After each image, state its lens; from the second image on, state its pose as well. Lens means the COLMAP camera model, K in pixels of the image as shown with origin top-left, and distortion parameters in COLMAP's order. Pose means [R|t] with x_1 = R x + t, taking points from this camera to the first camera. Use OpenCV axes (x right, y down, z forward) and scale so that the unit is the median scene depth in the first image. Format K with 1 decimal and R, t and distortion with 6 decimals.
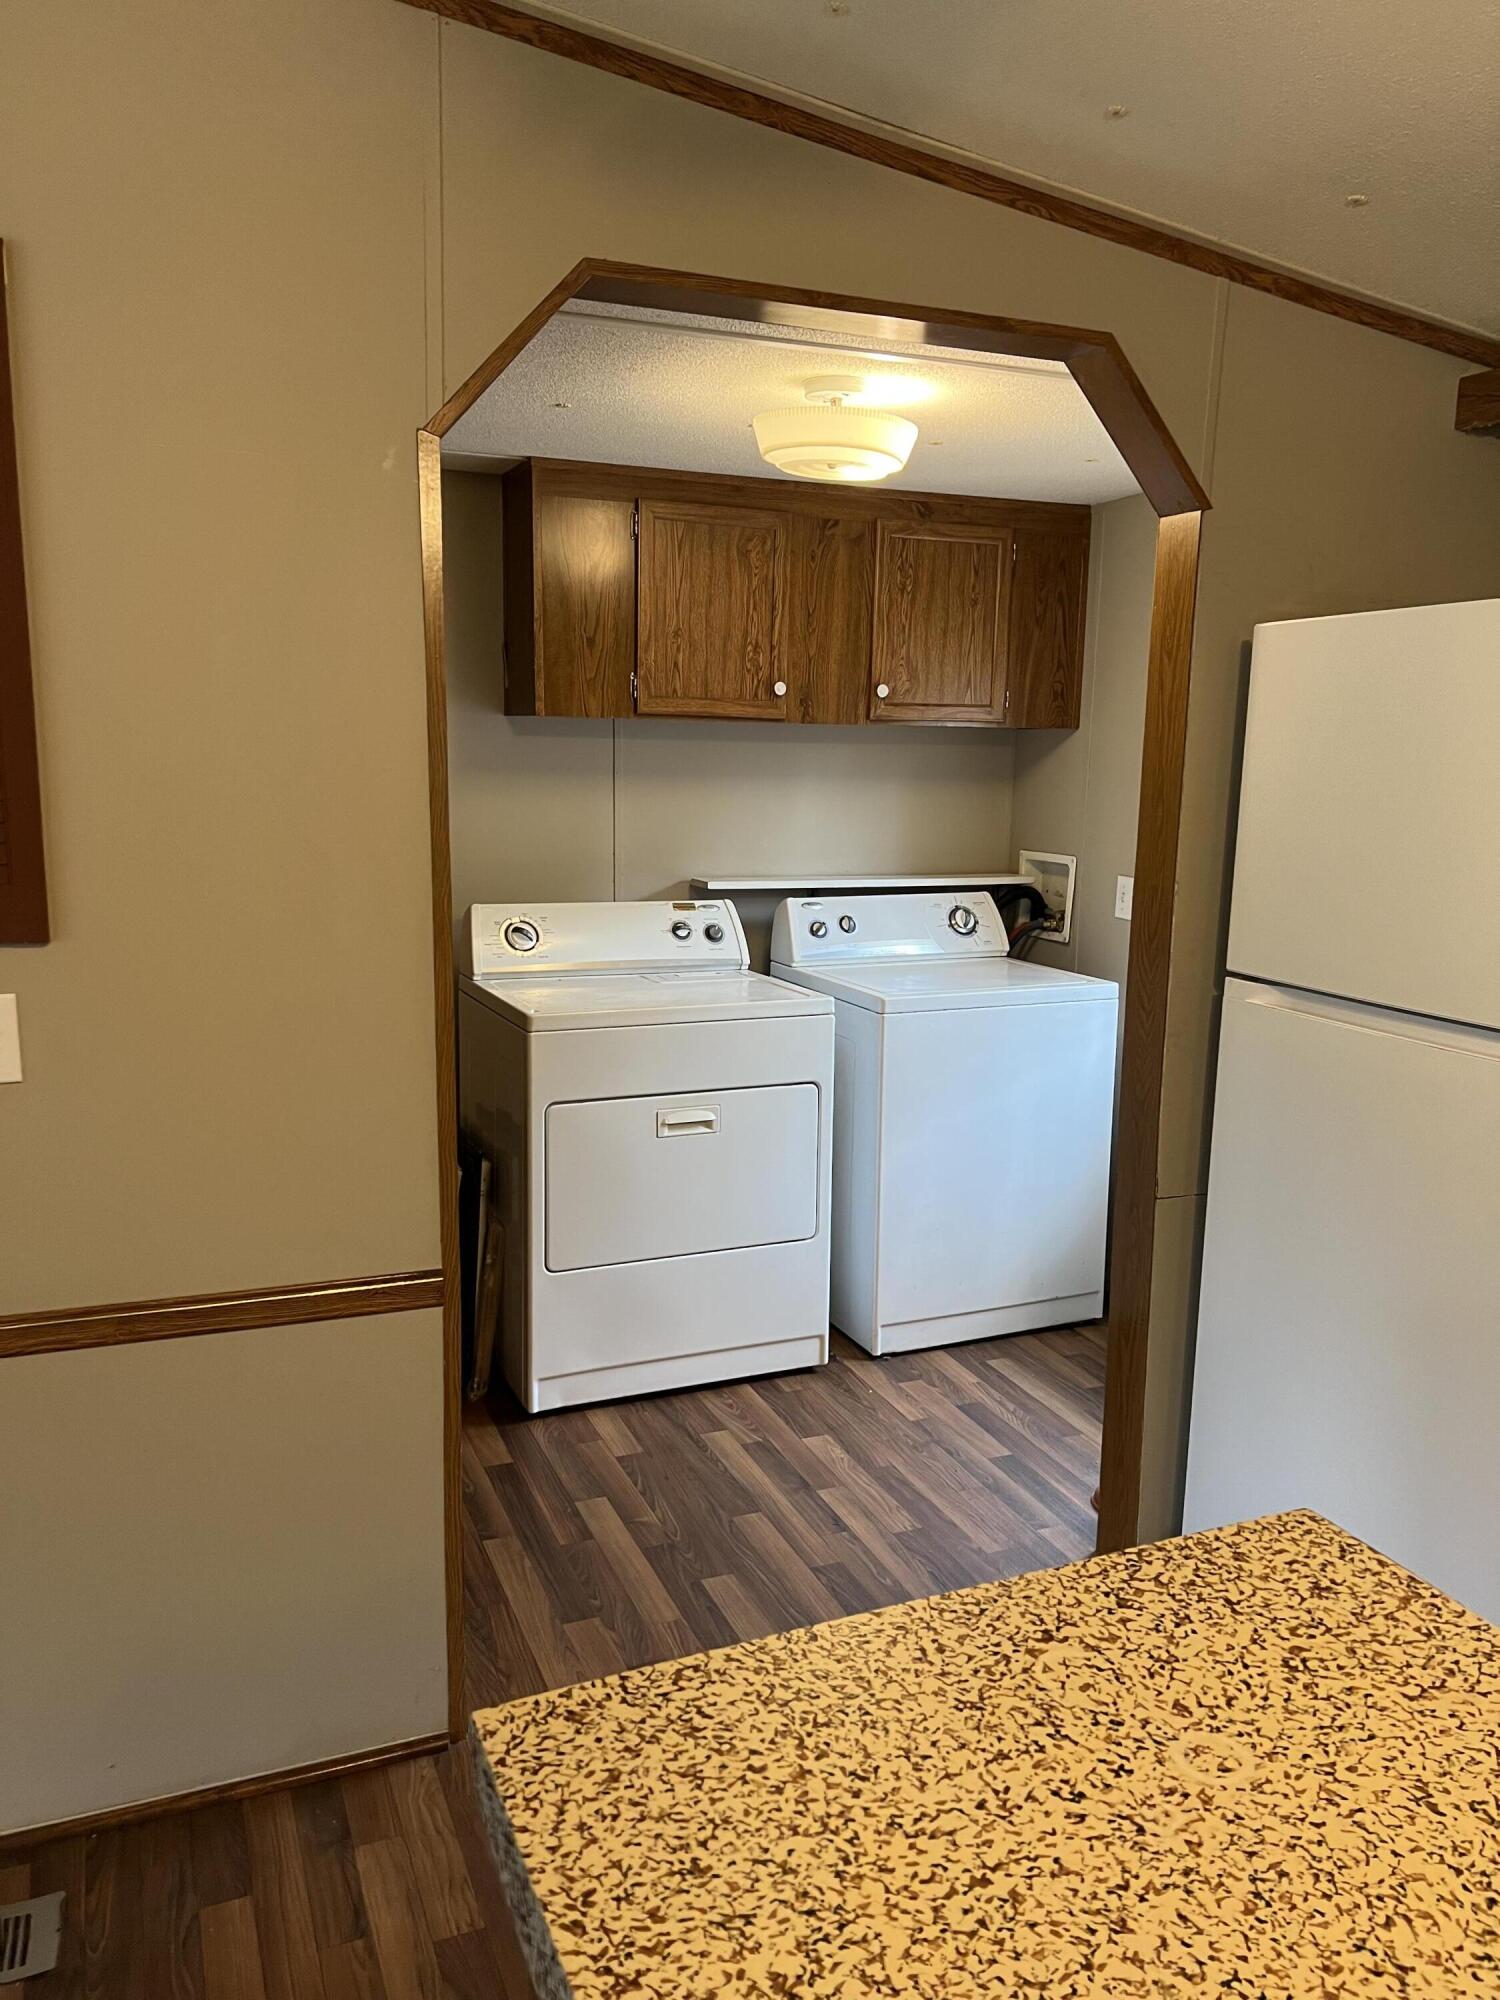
lens RADIAL K [[1507.6, 0, 742.2], [0, 1507.6, 993.4], [0, 0, 1]] dist [0.056998, -0.028244]
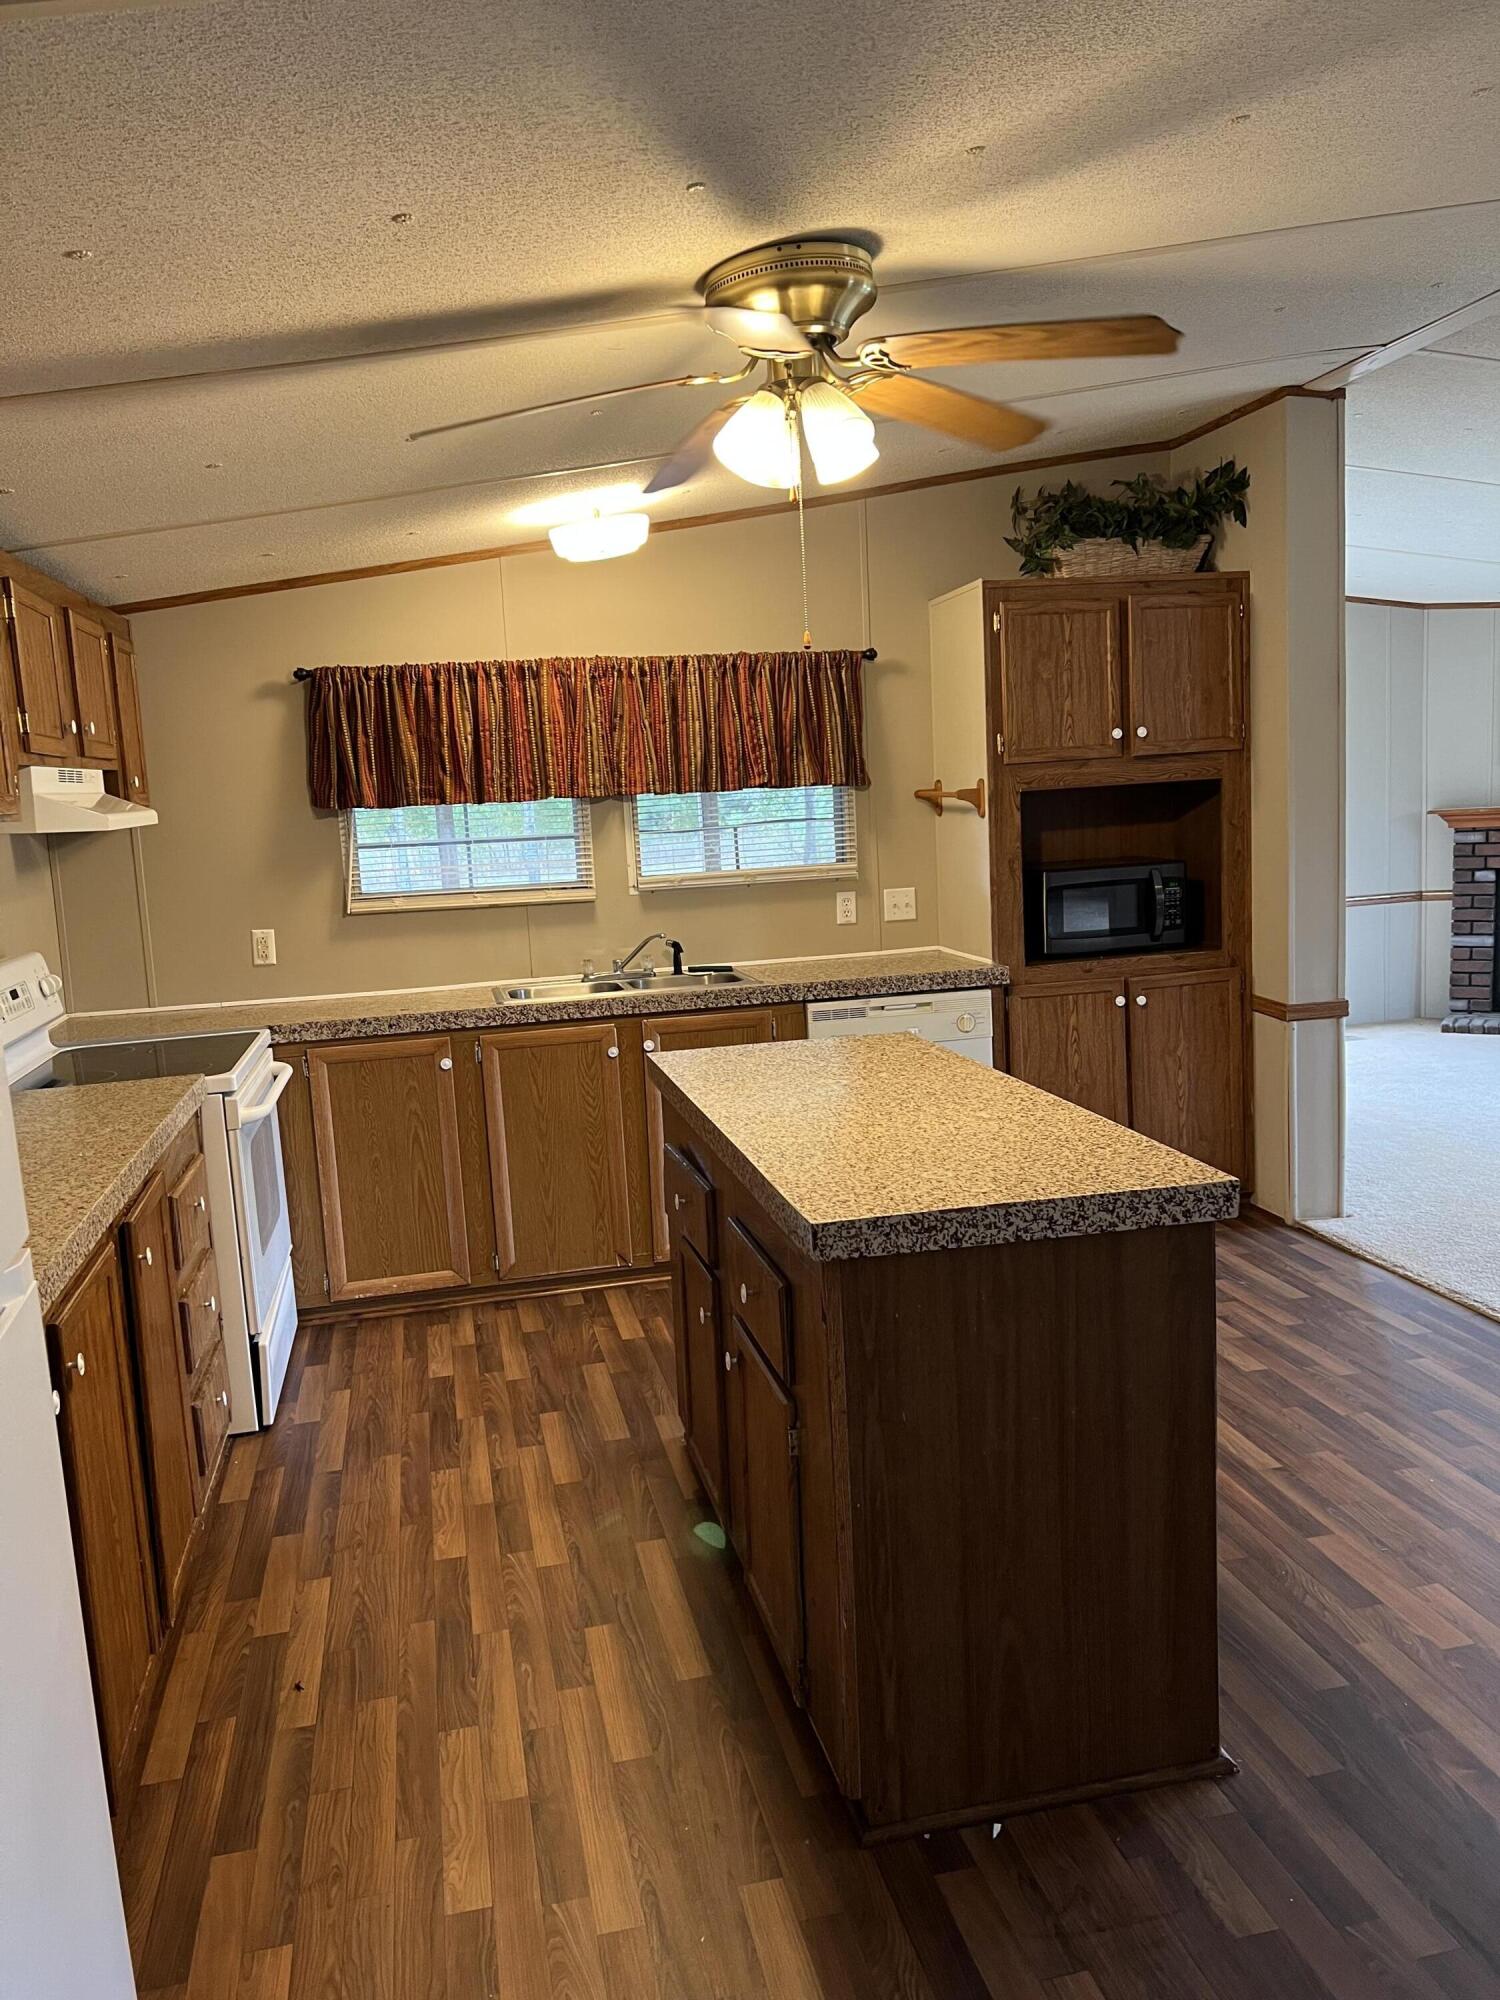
lens RADIAL K [[1507.6, 0, 741.7], [0, 1507.6, 998.8], [0, 0, 1]] dist [0.056998, -0.028244]
pose [[-0.985014, 0.012907, 0.171991, 0.124640], [0.063202, 0.954844, 0.290307, -0.377824], [-0.160478, 0.296827, -0.941351, 2.268124]]
